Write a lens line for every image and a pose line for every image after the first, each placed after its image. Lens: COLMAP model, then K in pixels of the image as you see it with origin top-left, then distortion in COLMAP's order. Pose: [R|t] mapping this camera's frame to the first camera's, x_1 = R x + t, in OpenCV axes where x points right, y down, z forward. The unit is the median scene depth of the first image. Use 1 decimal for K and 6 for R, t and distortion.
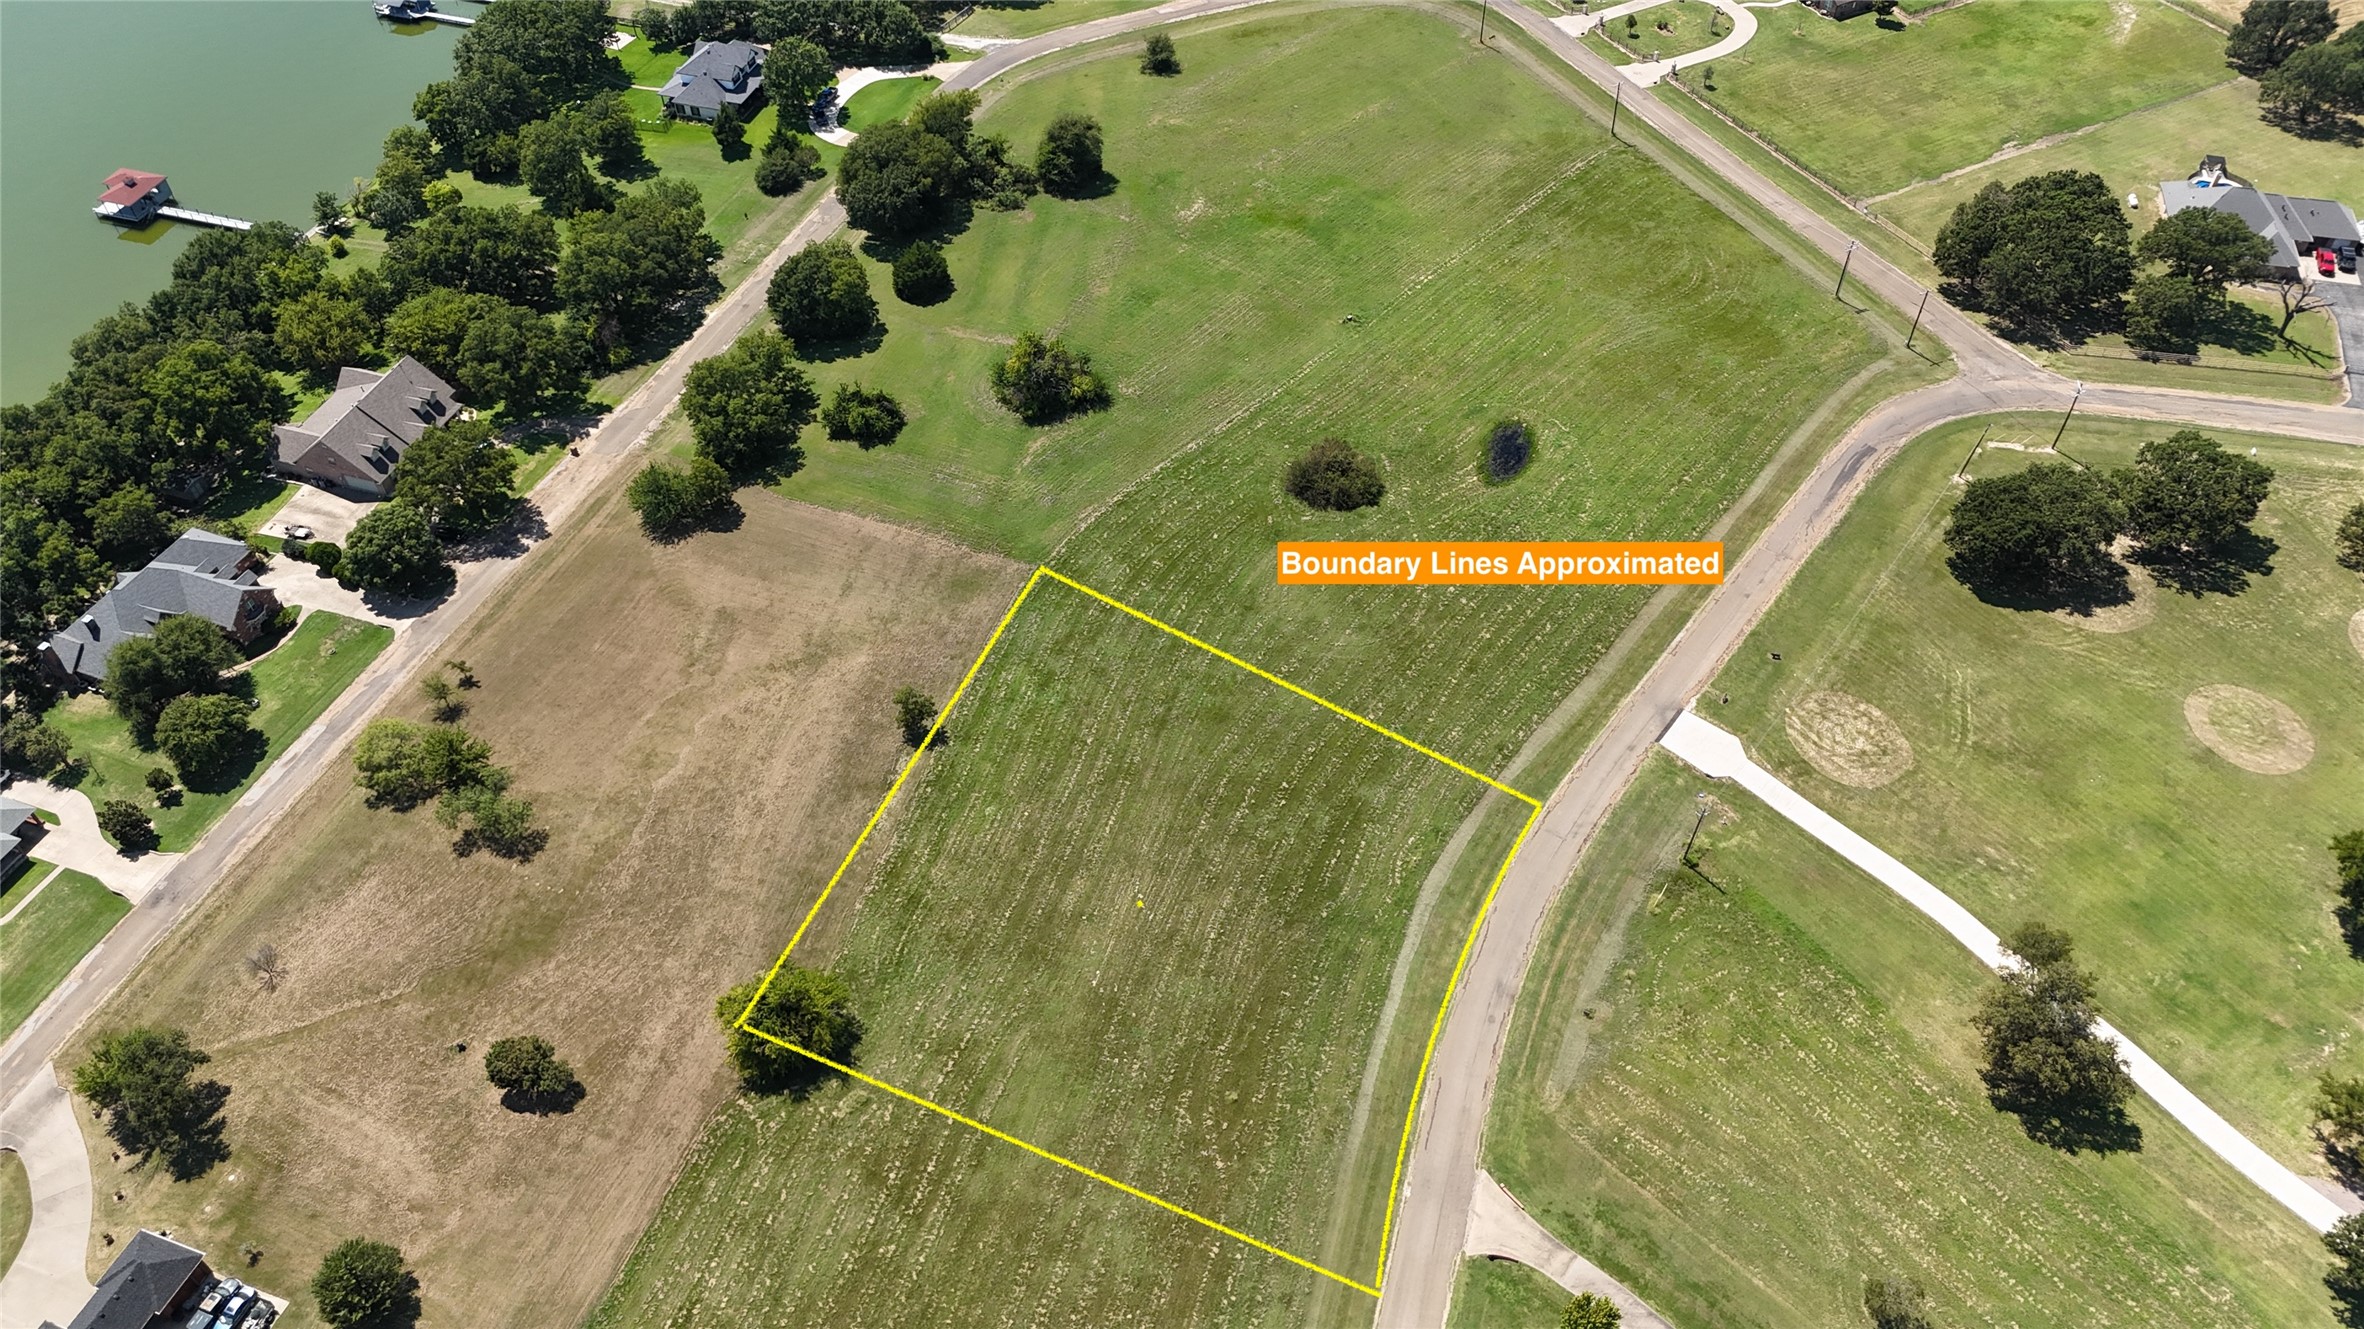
lens RADIAL K [[1742.9, 0, 1182.0], [0, 1742.9, 664.5], [0, 0, 1]] dist [0.063420, -0.053790]
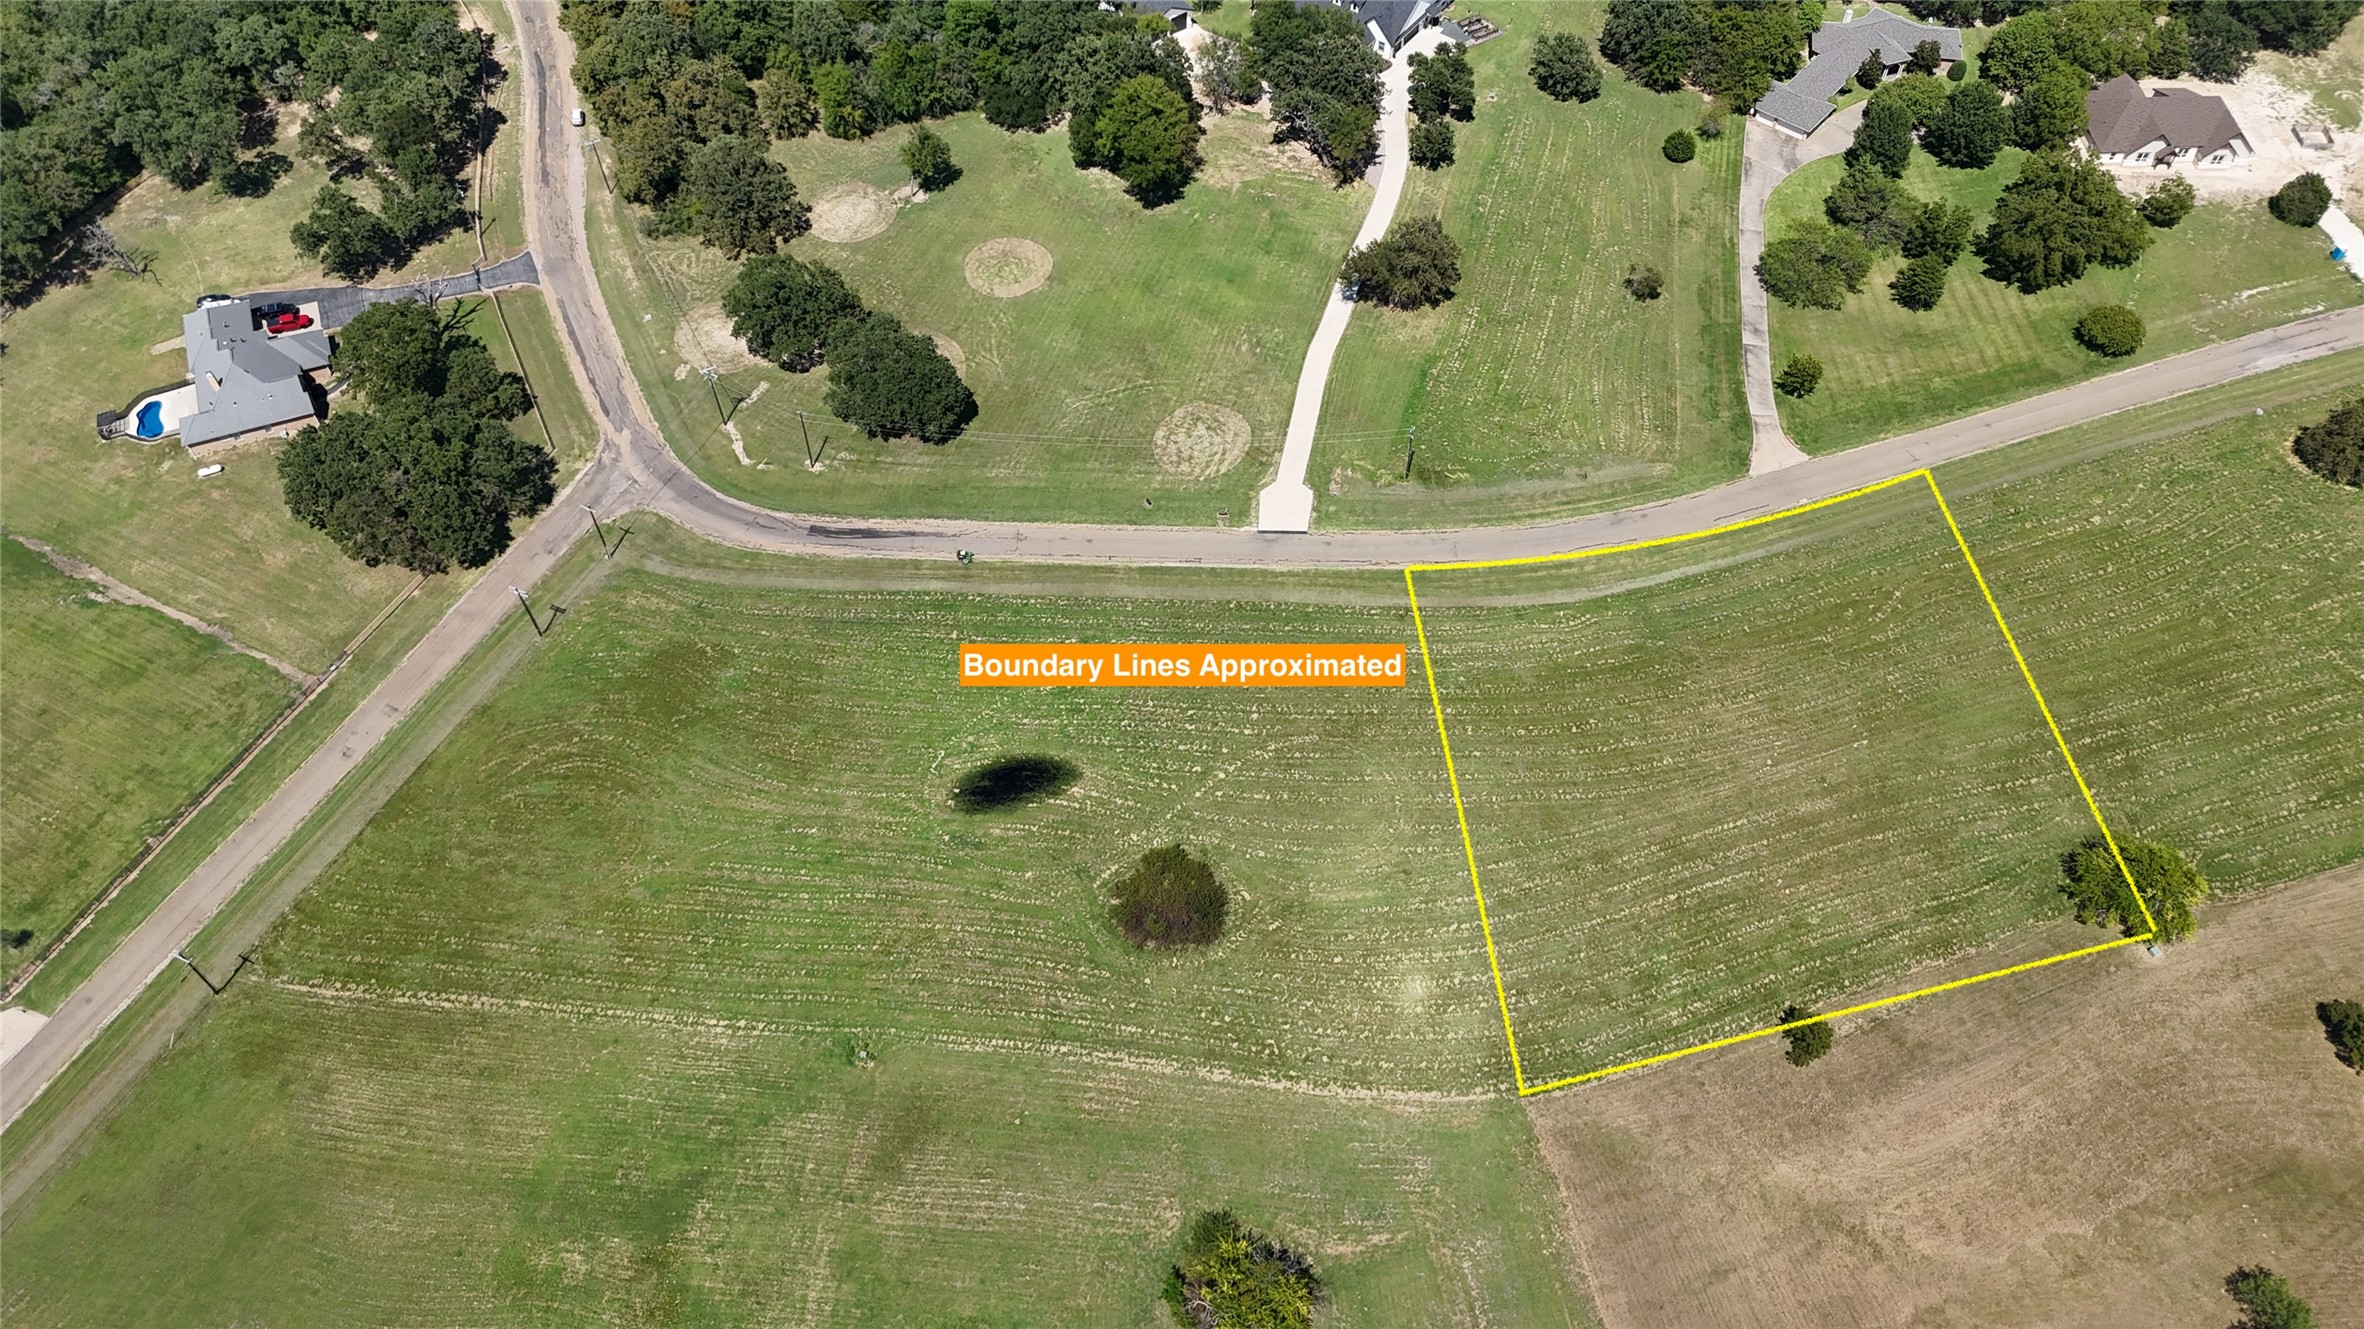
lens RADIAL K [[1742.9, 0, 1182.0], [0, 1742.9, 664.5], [0, 0, 1]] dist [0.063420, -0.053790]
pose [[-0.582047, -0.638602, 0.503397, -0.274329], [0.605320, 0.073094, 0.792619, -0.813608], [-0.542964, 0.766058, 0.344015, 0.668416]]
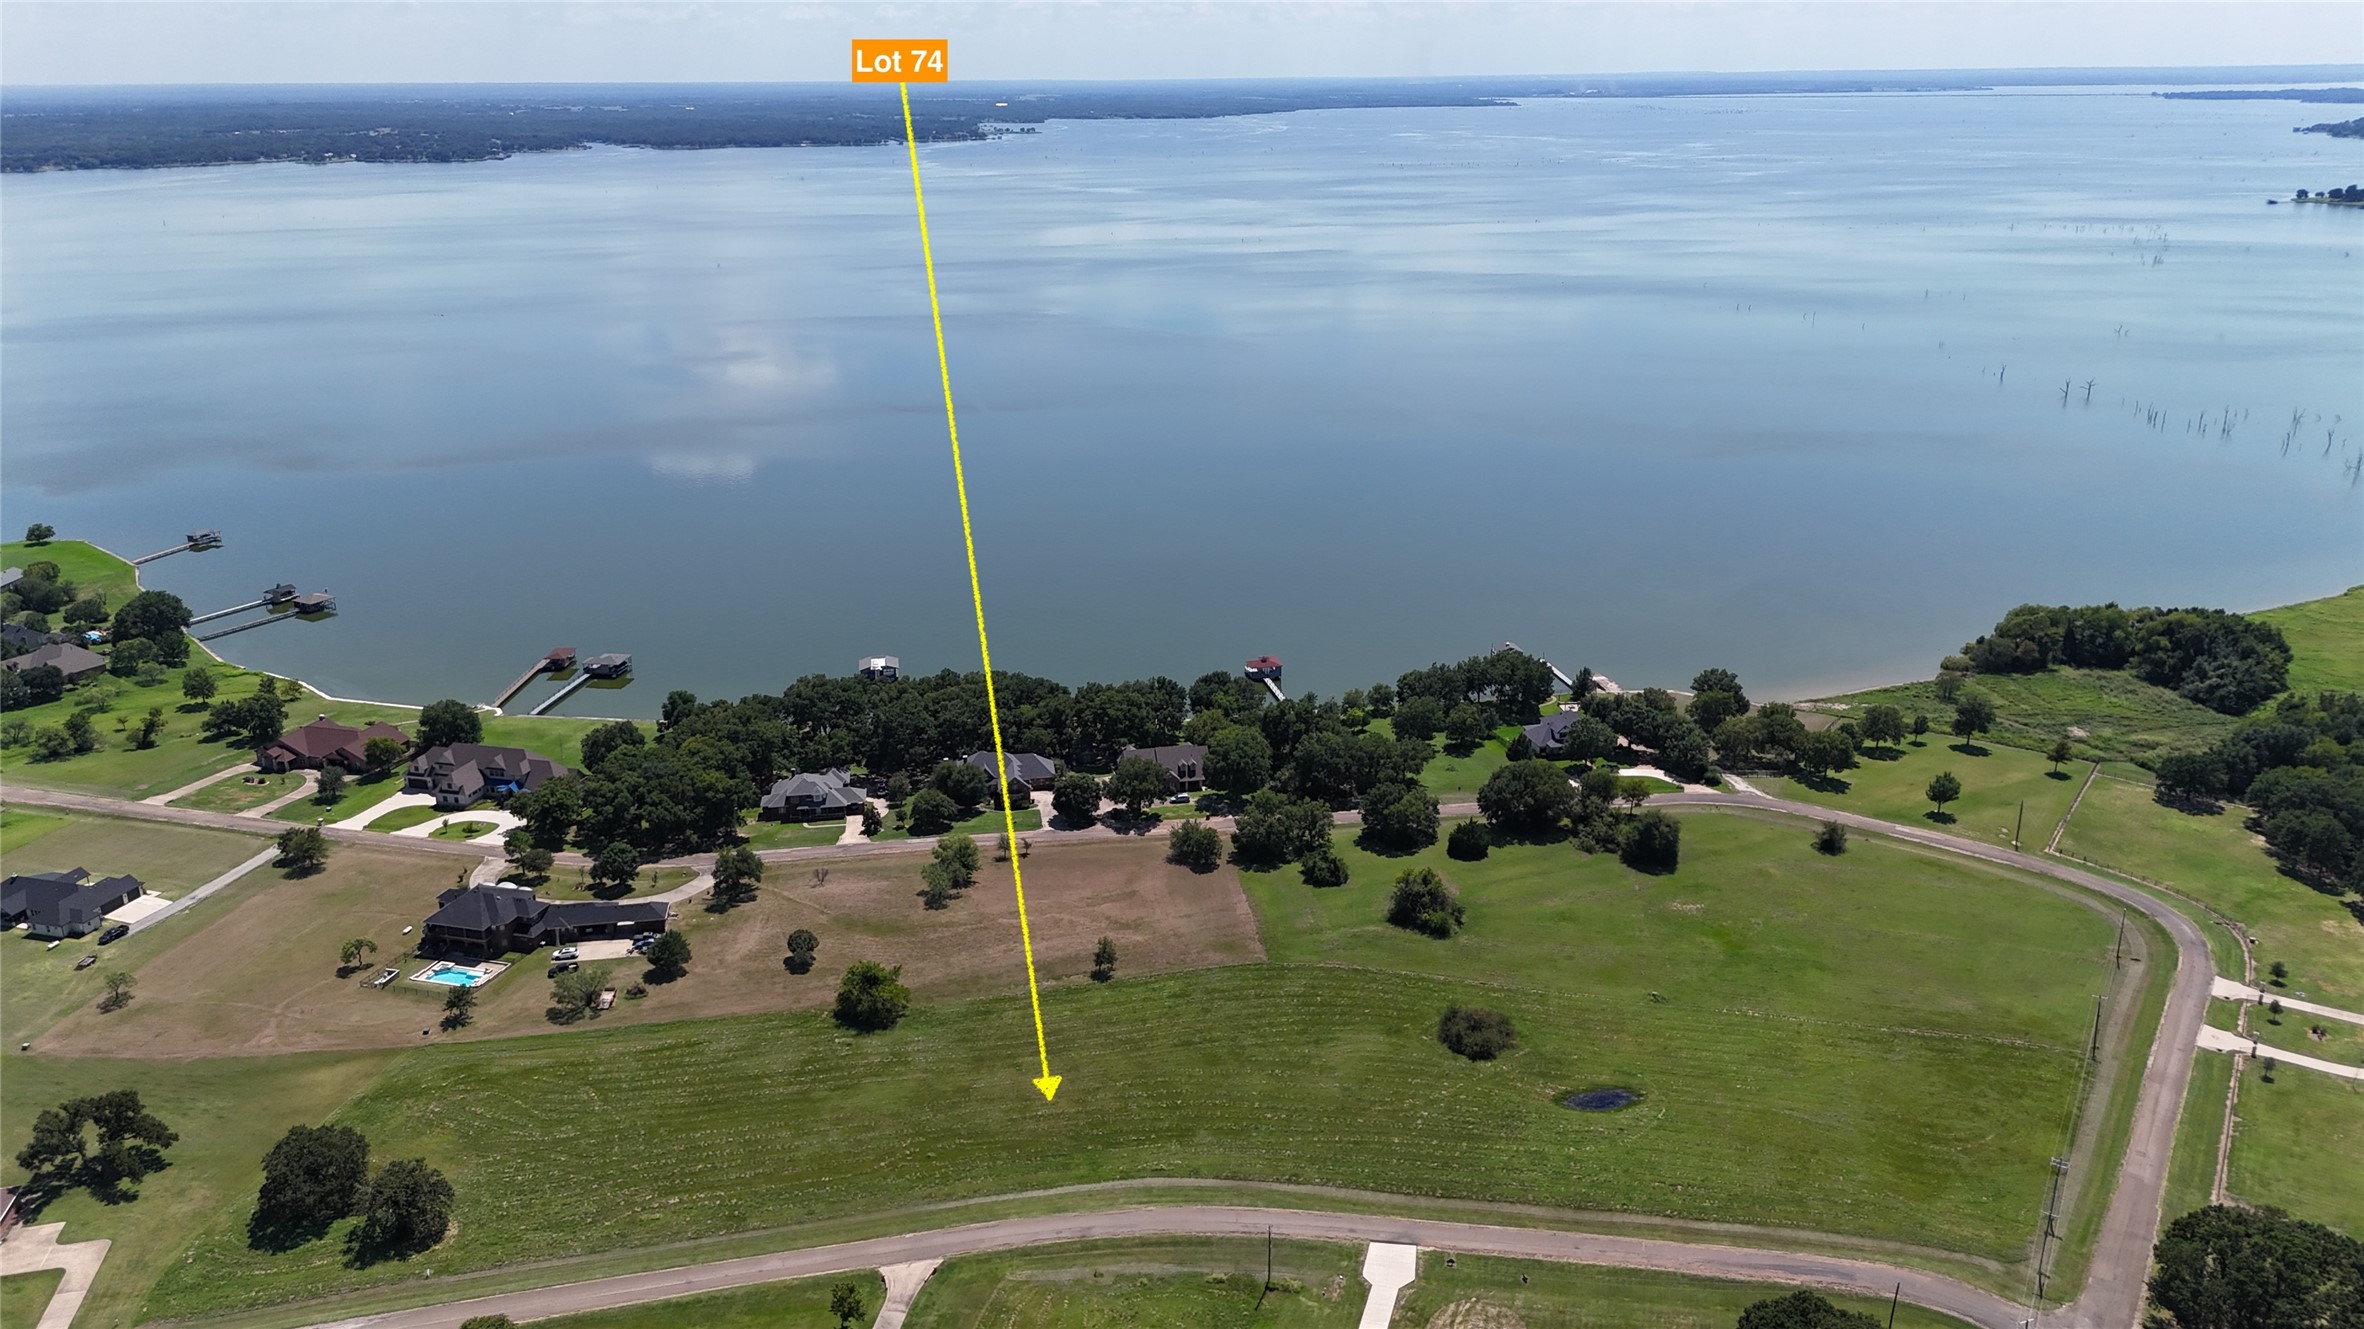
lens RADIAL K [[1742.9, 0, 1182.0], [0, 1742.9, 664.5], [0, 0, 1]] dist [0.063420, -0.053790]
pose [[0.495323, 0.288474, -0.819413, 0.998355], [-0.633755, 0.765127, -0.113733, -0.036644], [0.594146, 0.575642, 0.561807, 0.014213]]
